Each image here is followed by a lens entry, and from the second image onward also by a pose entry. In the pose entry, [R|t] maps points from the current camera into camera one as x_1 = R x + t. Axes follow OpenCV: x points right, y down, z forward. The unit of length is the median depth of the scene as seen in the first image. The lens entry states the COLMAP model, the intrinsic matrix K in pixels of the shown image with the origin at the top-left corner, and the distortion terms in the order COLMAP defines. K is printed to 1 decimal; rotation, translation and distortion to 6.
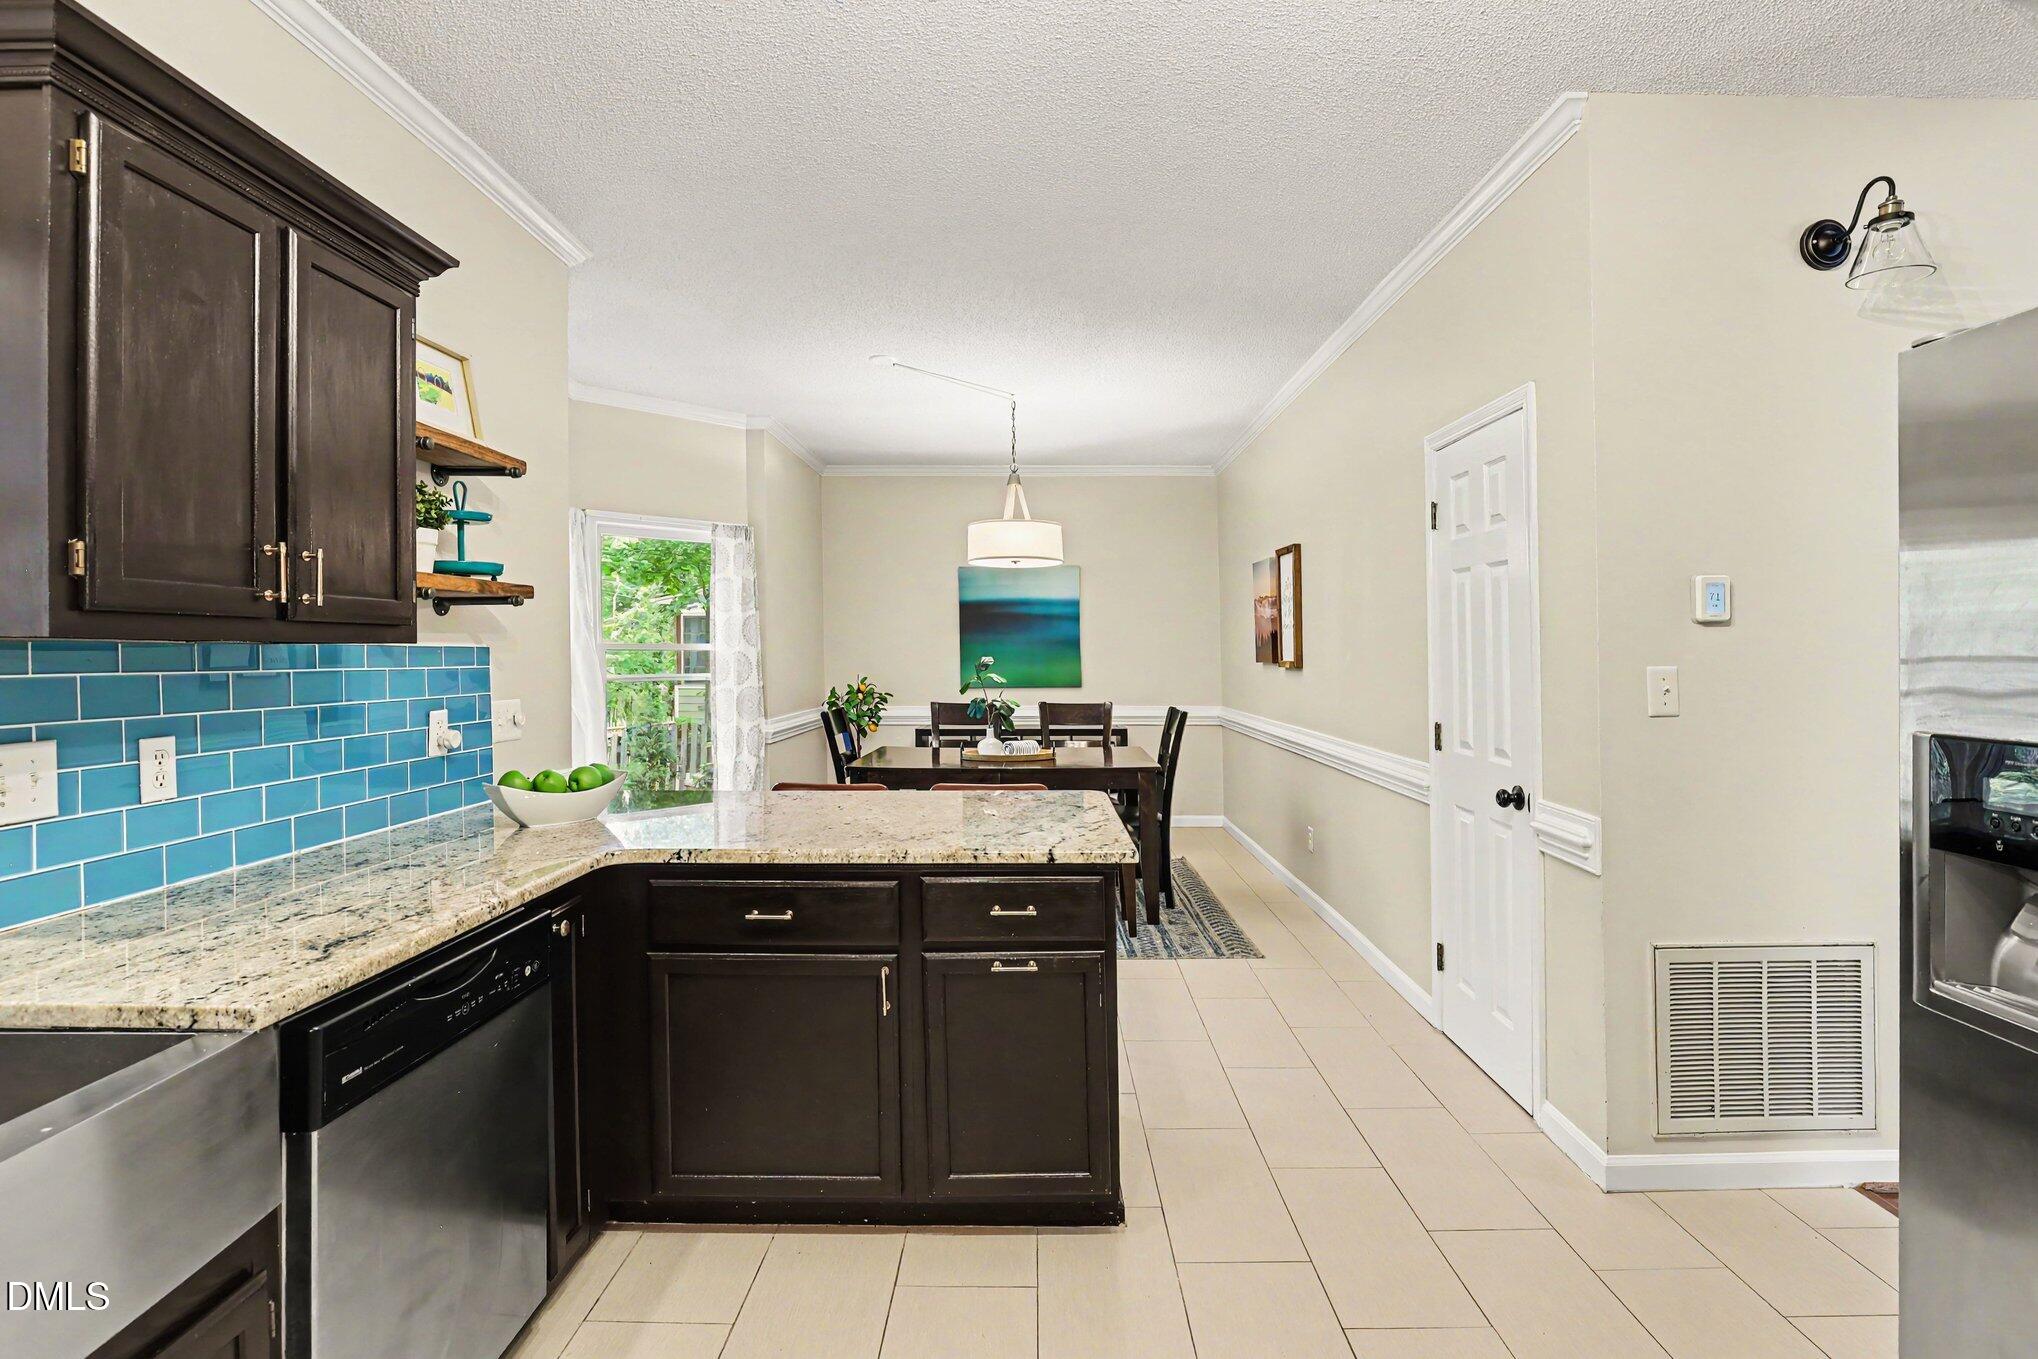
lens RADIAL K [[941.1, 0, 1020.6], [0, 941.1, 657.6], [0, 0, 1]] dist [-0.021699, -0.001167]
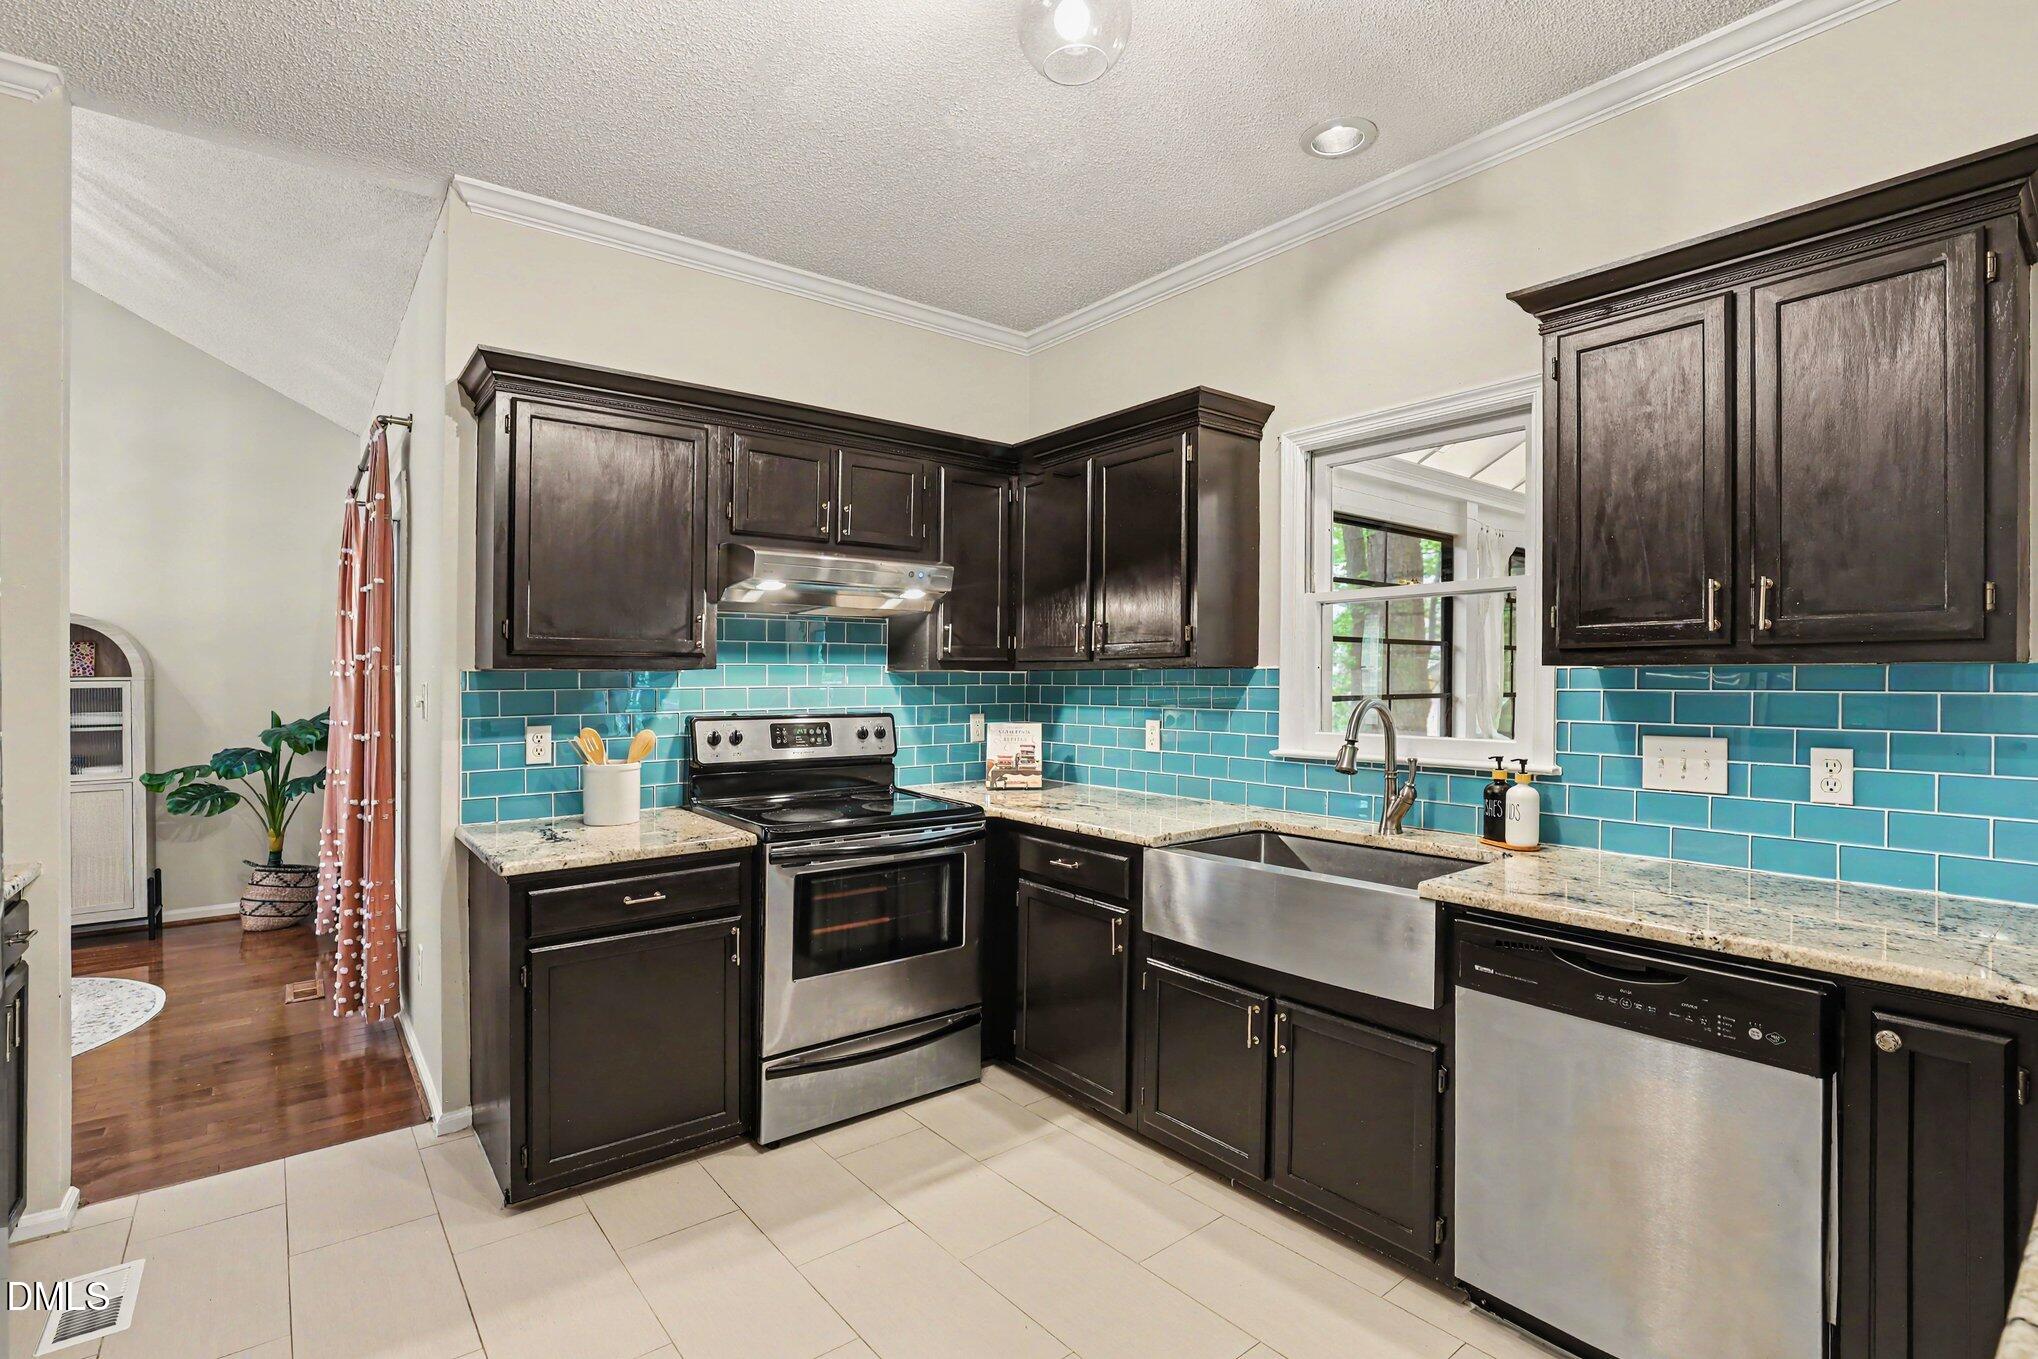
lens RADIAL K [[941.1, 0, 1013.3], [0, 941.1, 675.9], [0, 0, 1]] dist [-0.021699, -0.001167]
pose [[-0.778545, 0.004107, -0.627575, 0.591604], [0.004739, 0.999989, 0.000666, -0.008868], [0.627570, -0.002455, -0.778556, 1.291709]]
